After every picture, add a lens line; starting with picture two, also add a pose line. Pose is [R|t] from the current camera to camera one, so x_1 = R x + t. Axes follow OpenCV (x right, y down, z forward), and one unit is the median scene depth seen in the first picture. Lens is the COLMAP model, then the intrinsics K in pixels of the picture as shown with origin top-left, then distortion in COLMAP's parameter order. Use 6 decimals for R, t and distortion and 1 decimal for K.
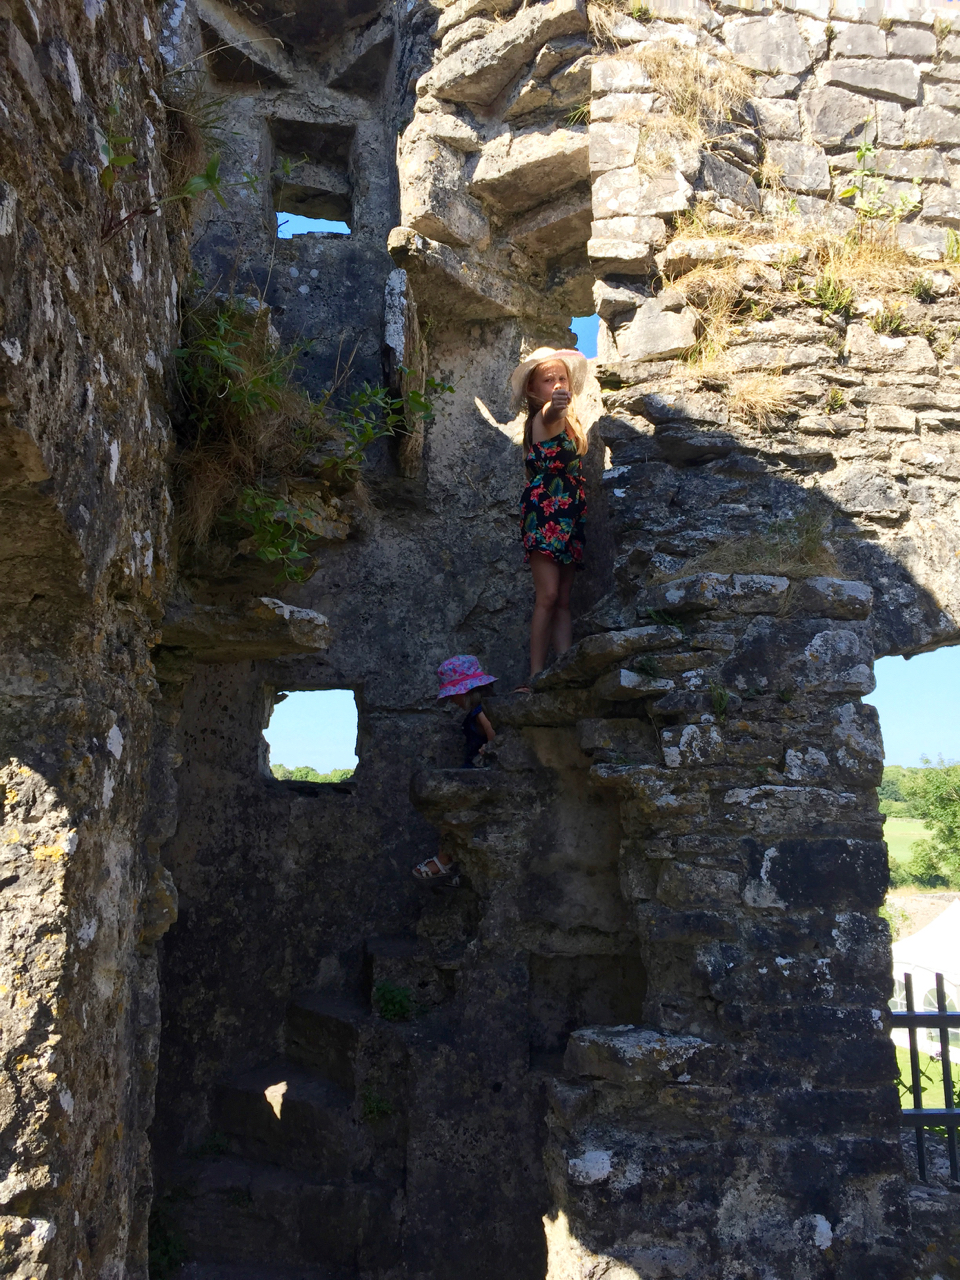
lens RADIAL K [[1057.5, 0, 487.4], [0, 1057.5, 633.1], [0, 0, 1]] dist [0.091557, -0.107554]
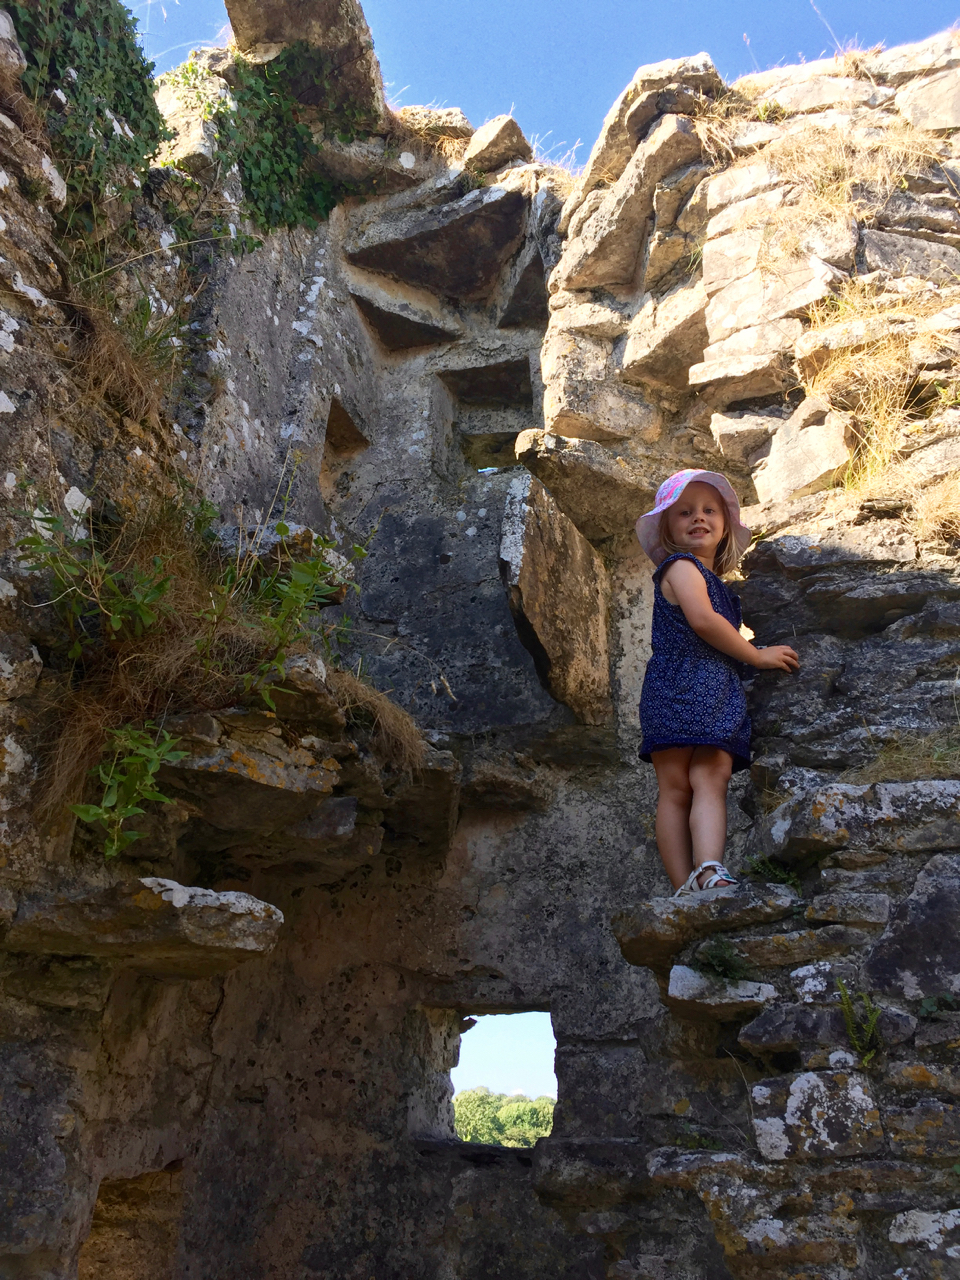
lens RADIAL K [[1070.1, 0, 495.1], [0, 1070.1, 647.2], [0, 0, 1]] dist [0.081626, -0.098150]
pose [[0.906279, -0.150383, -0.395024, 0.234969], [0.039124, 0.960402, -0.275858, 0.020722], [0.420866, 0.234550, 0.876275, 0.326672]]
